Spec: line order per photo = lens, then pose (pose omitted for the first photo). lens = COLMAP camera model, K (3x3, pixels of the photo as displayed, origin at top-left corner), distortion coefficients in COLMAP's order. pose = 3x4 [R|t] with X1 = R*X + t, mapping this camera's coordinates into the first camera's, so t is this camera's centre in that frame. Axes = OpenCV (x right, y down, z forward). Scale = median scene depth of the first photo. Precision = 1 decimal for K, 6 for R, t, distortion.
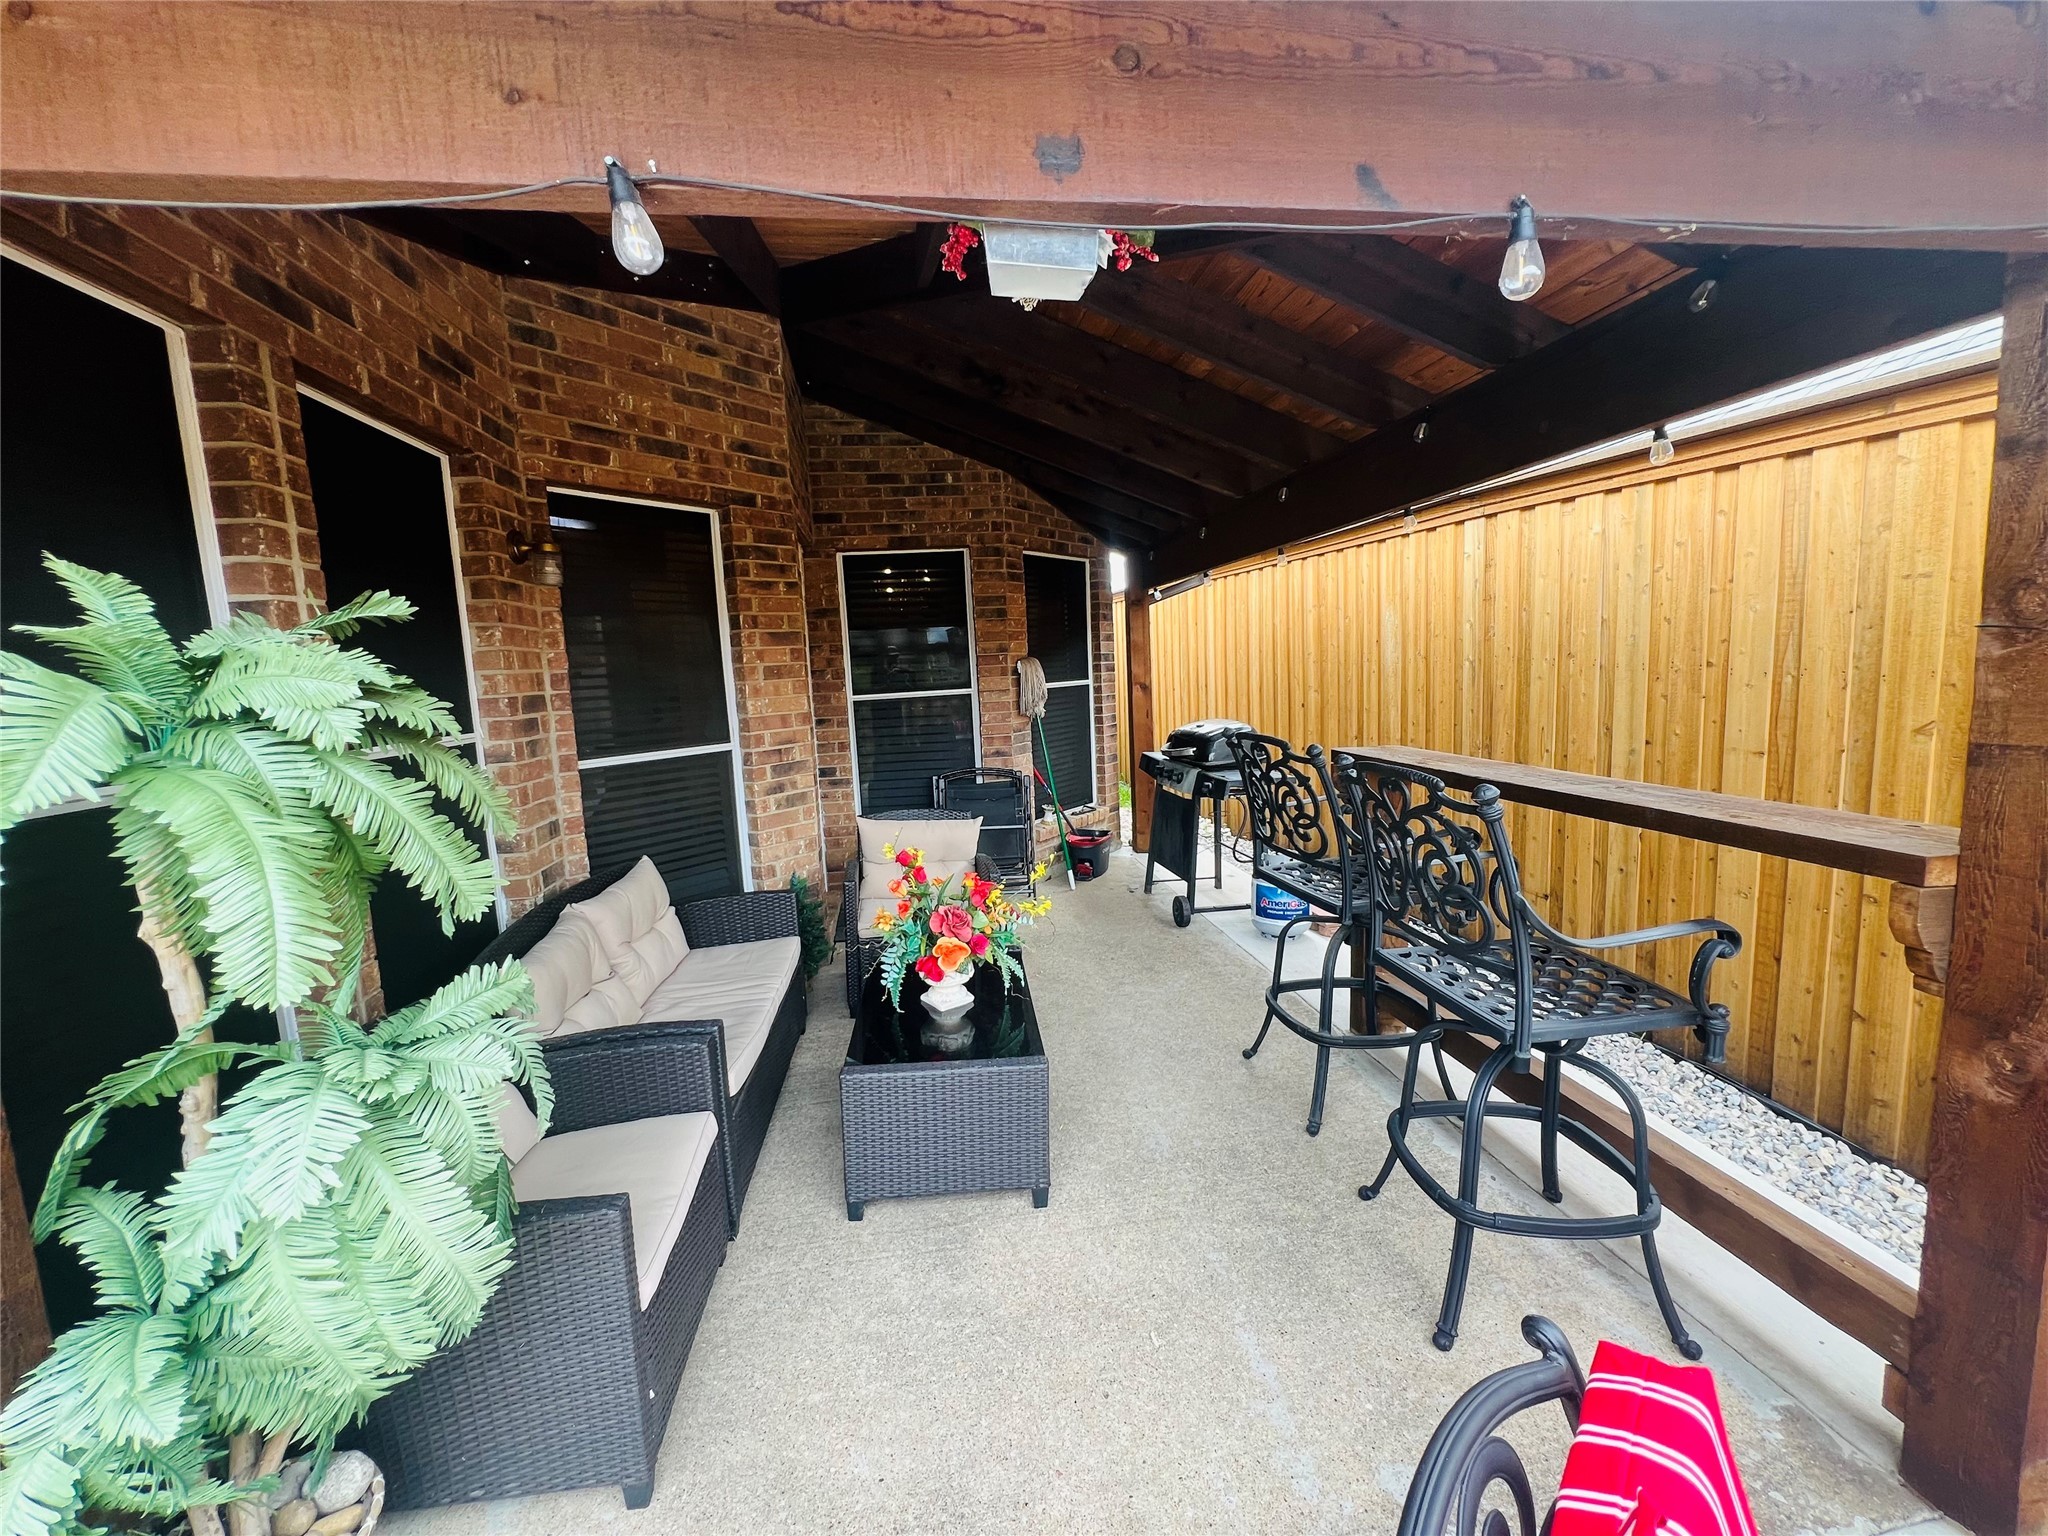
lens RADIAL K [[816.0, 0, 1024.0], [0, 816.0, 768.0], [0, 0, 1]] dist [0.022747, -0.000158]
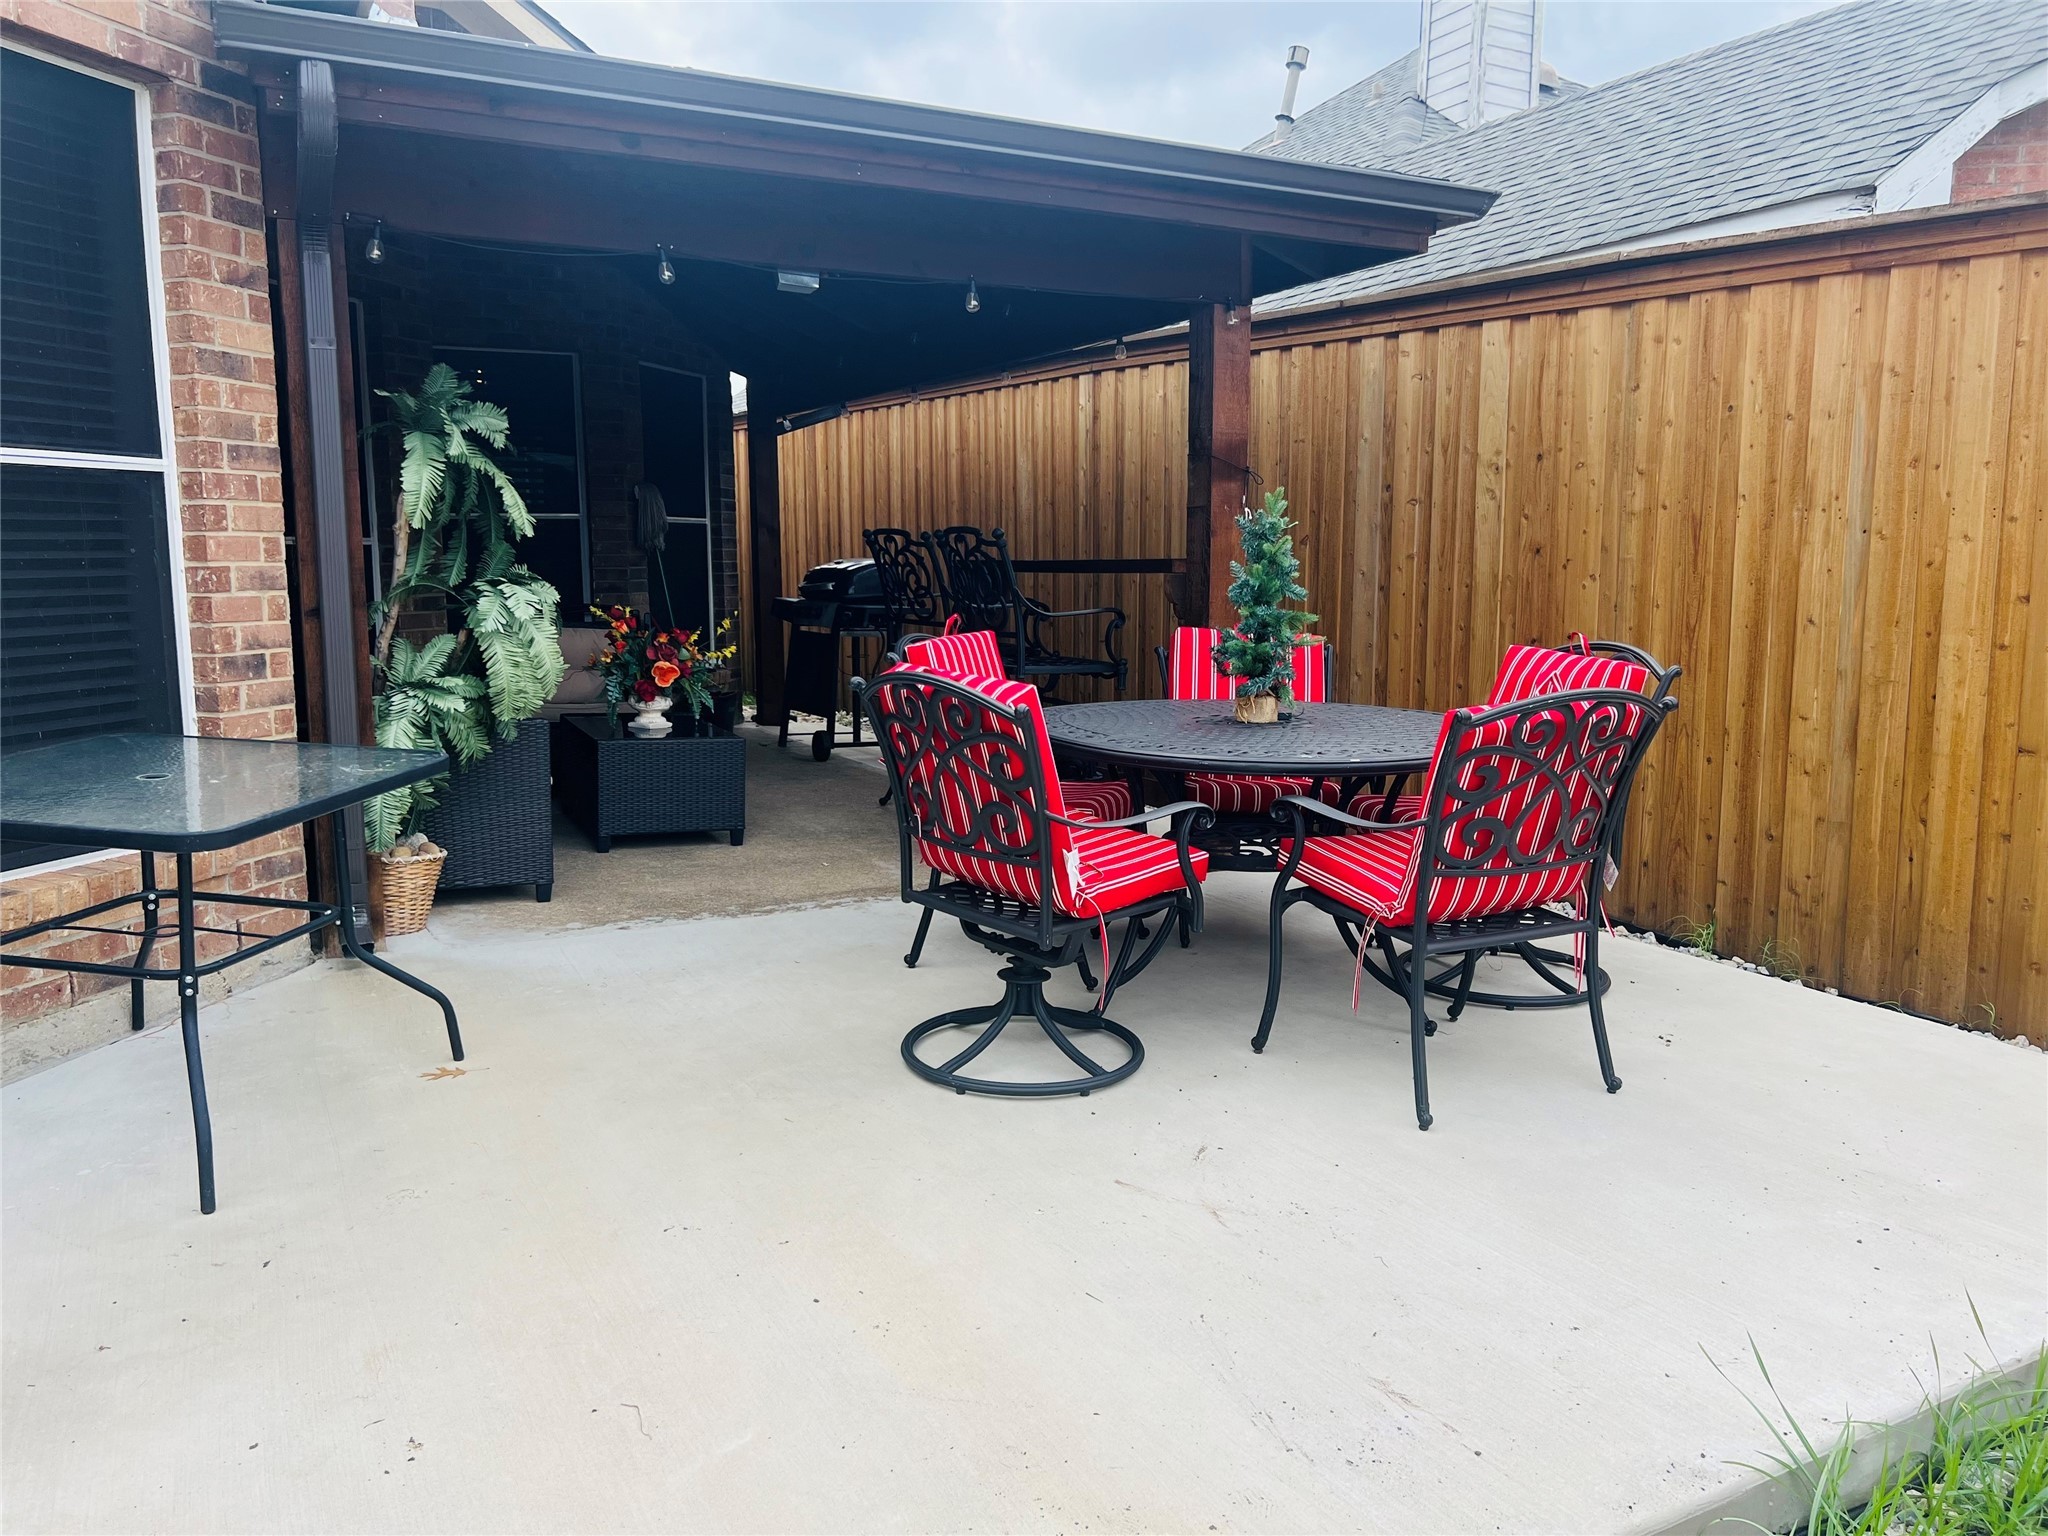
lens RADIAL K [[1582.9, 0, 1024.0], [0, 1582.9, 768.0], [0, 0, 1]] dist [0.063122, -0.002226]
pose [[0.941254, -0.001960, 0.337695, -0.225765], [0.003861, 0.999980, -0.004957, 0.216154], [-0.337679, 0.005969, 0.941243, -0.895277]]
